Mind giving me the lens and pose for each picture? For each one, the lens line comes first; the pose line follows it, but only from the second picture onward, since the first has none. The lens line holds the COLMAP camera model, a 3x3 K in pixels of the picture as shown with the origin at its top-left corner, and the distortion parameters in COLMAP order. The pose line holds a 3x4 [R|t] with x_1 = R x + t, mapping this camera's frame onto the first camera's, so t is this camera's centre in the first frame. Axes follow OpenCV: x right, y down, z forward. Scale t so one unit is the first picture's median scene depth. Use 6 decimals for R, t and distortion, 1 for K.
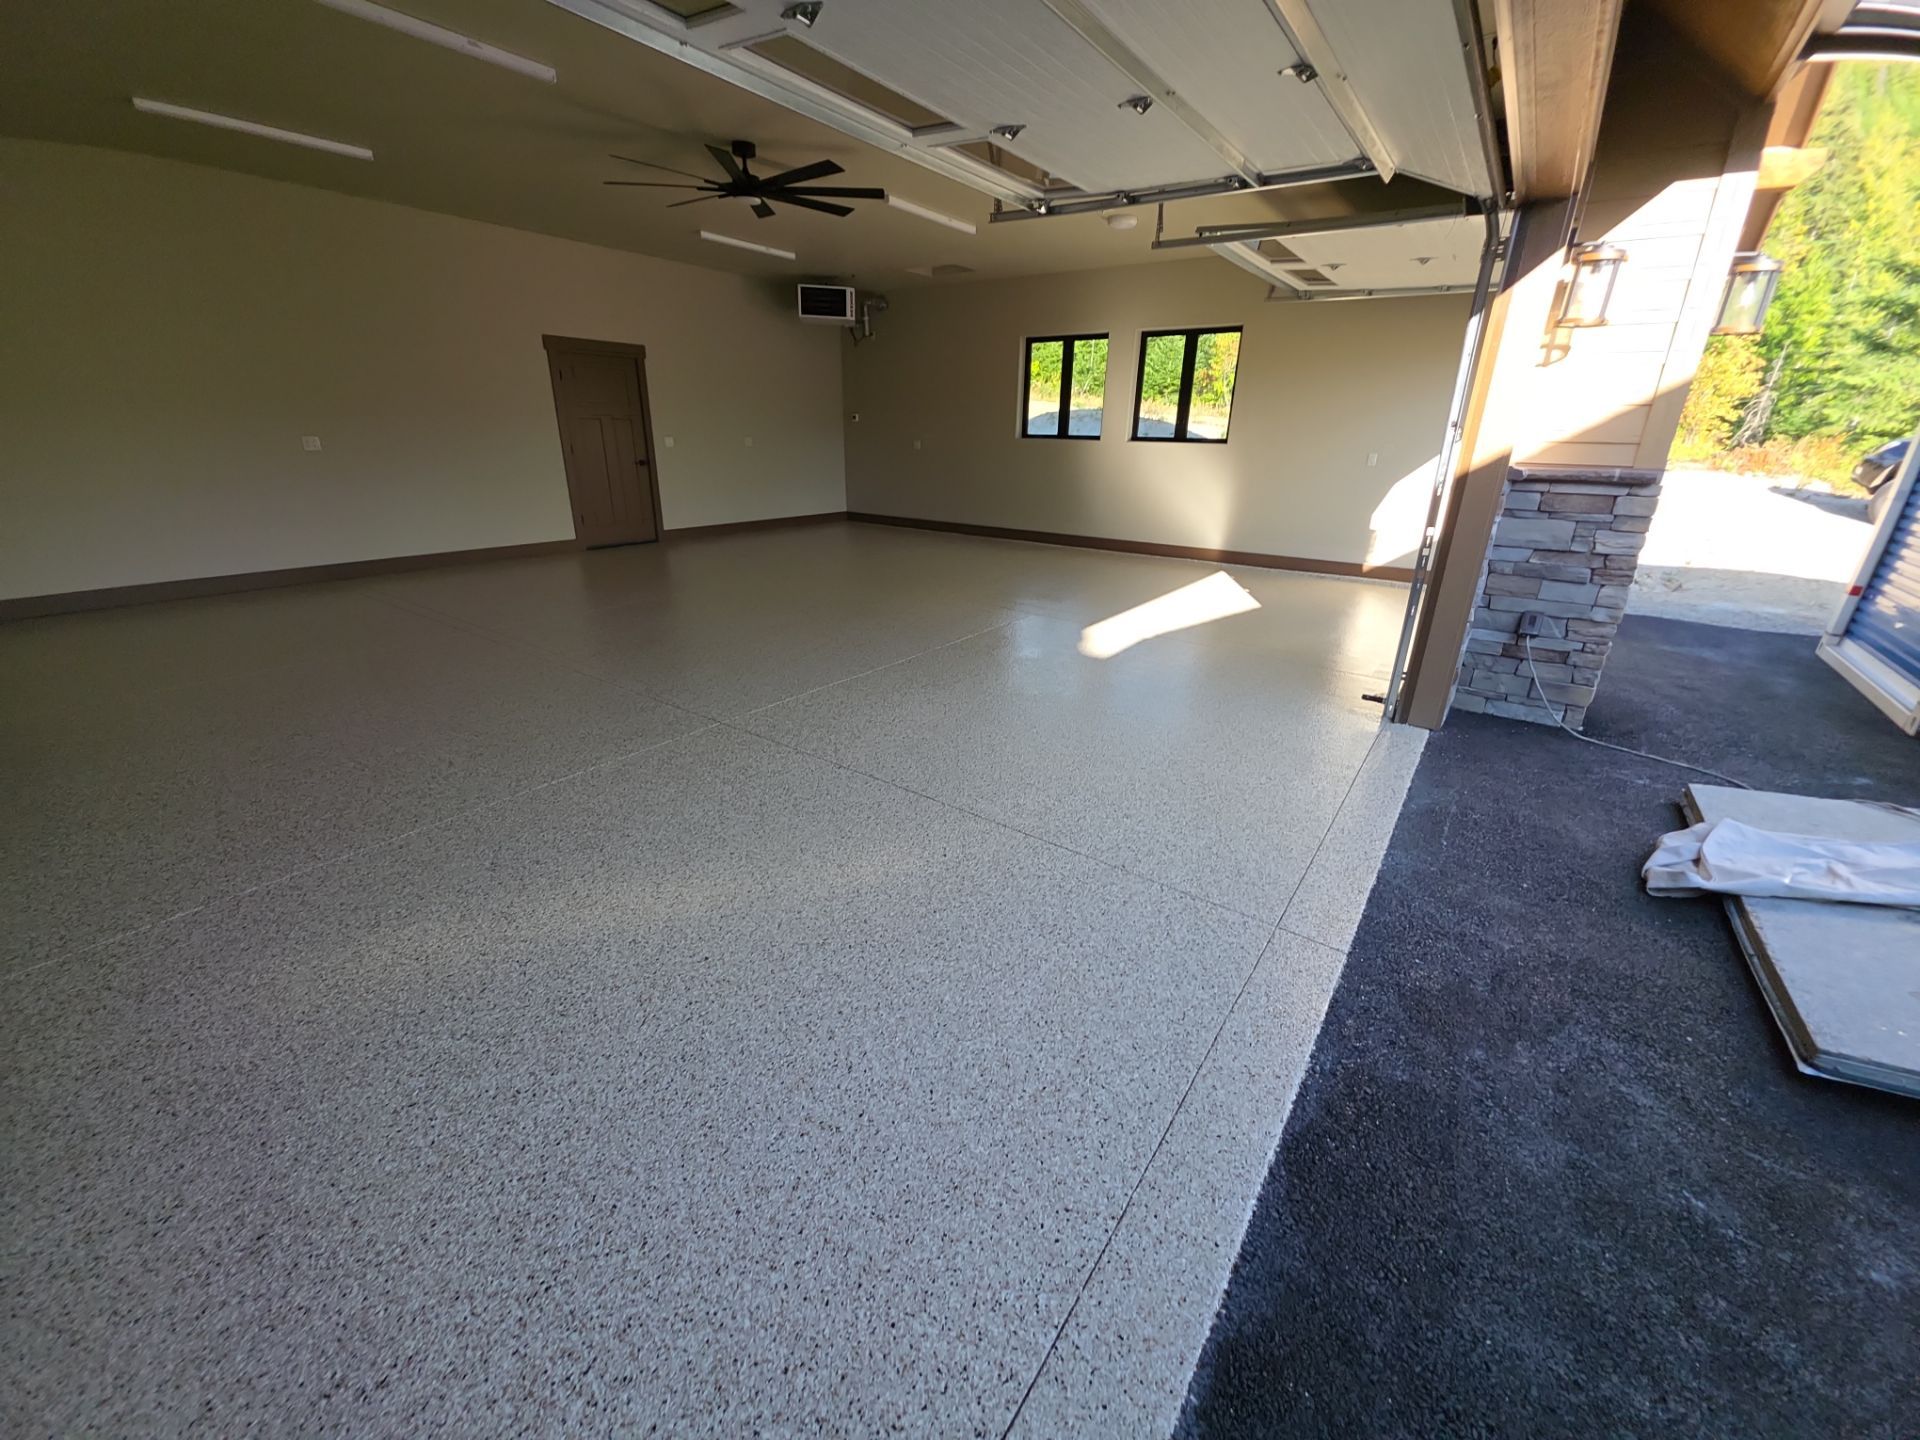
lens RADIAL K [[761.9, 0, 954.2], [0, 761.9, 715.0], [0, 0, 1]] dist [0.013145, -0.008254]
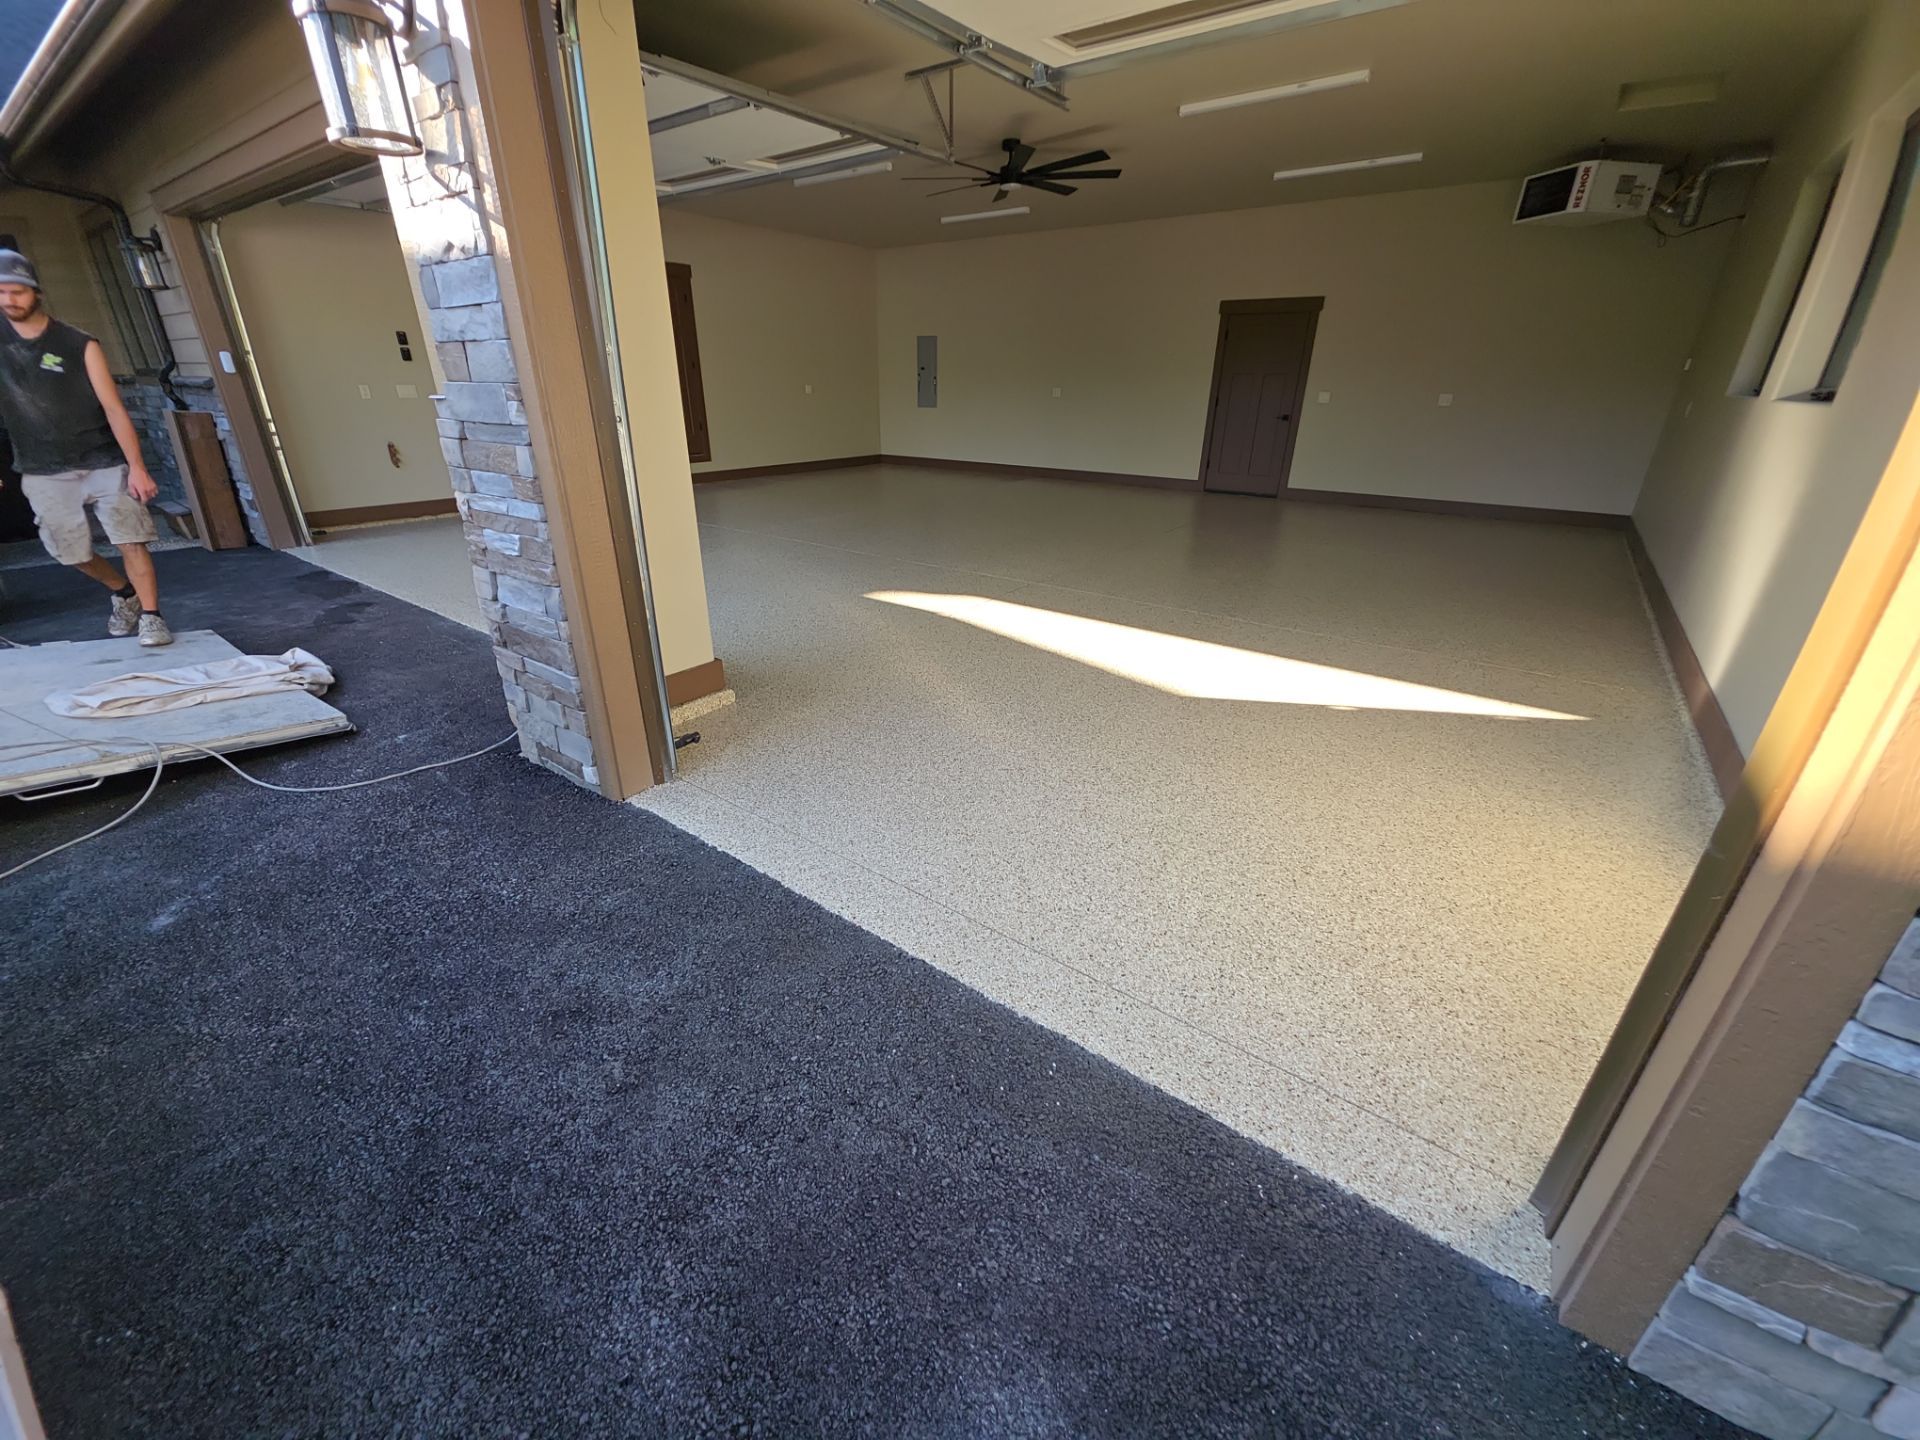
lens RADIAL K [[758.4, 0, 952.9], [0, 758.4, 715.8], [0, 0, 1]] dist [0.009045, -0.005265]
pose [[-0.013180, 0.391054, -0.920273, 2.432486], [-0.362324, 0.855938, 0.368905, -0.724597], [0.931959, 0.338299, 0.130407, 2.103416]]
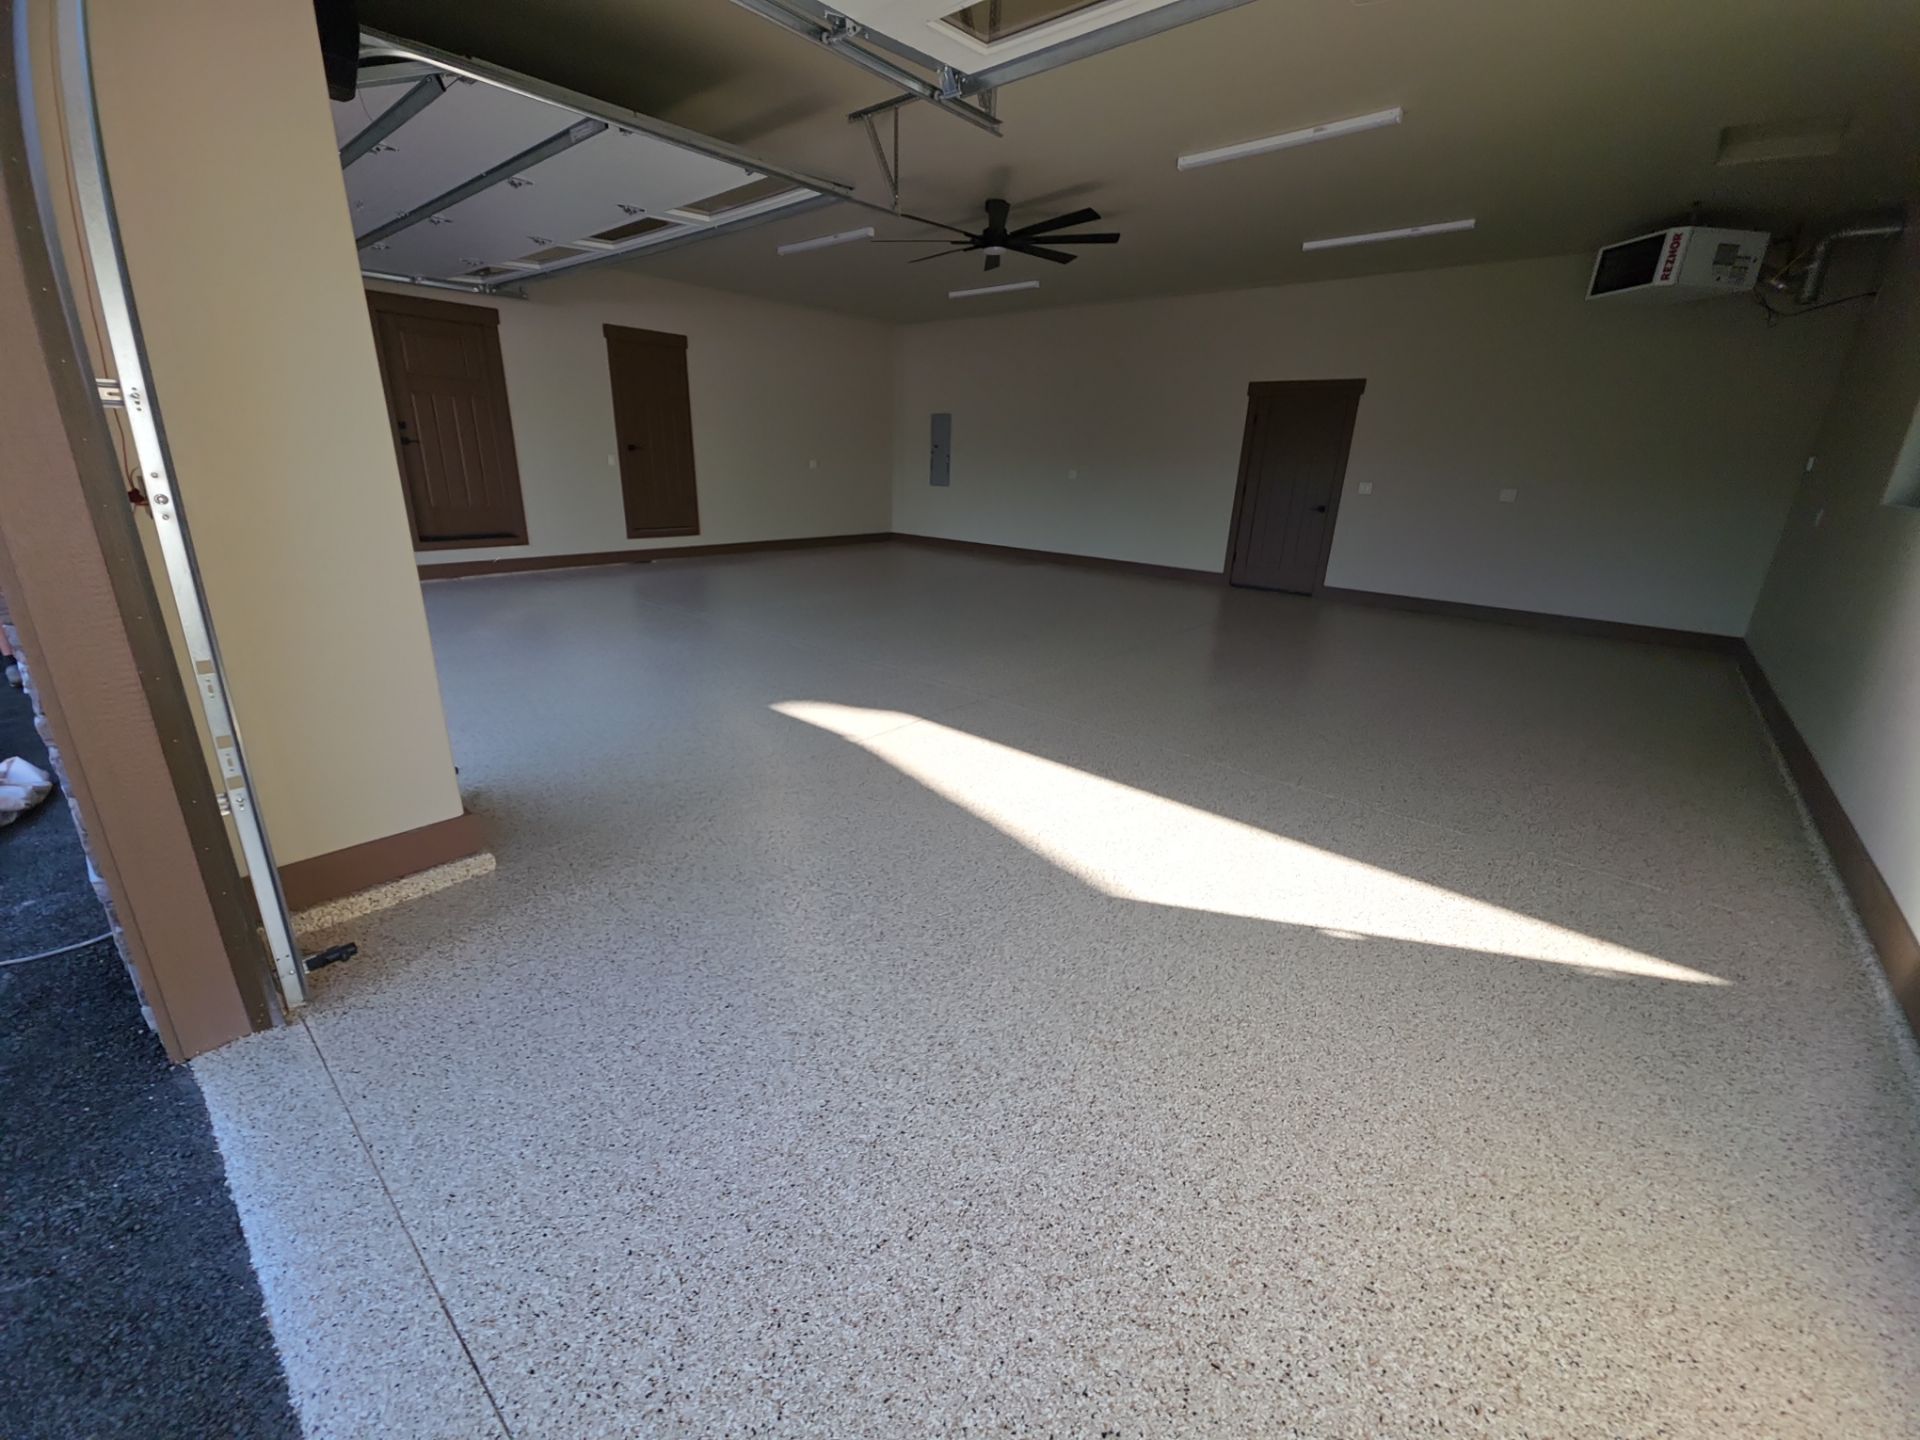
lens RADIAL K [[761.9, 0, 954.2], [0, 761.9, 715.0], [0, 0, 1]] dist [0.013145, -0.008254]
pose [[-0.088412, 0.302282, -0.949109, 1.999814], [-0.384897, 0.868463, 0.312451, -0.832752], [0.918715, 0.392934, 0.039565, 2.355320]]
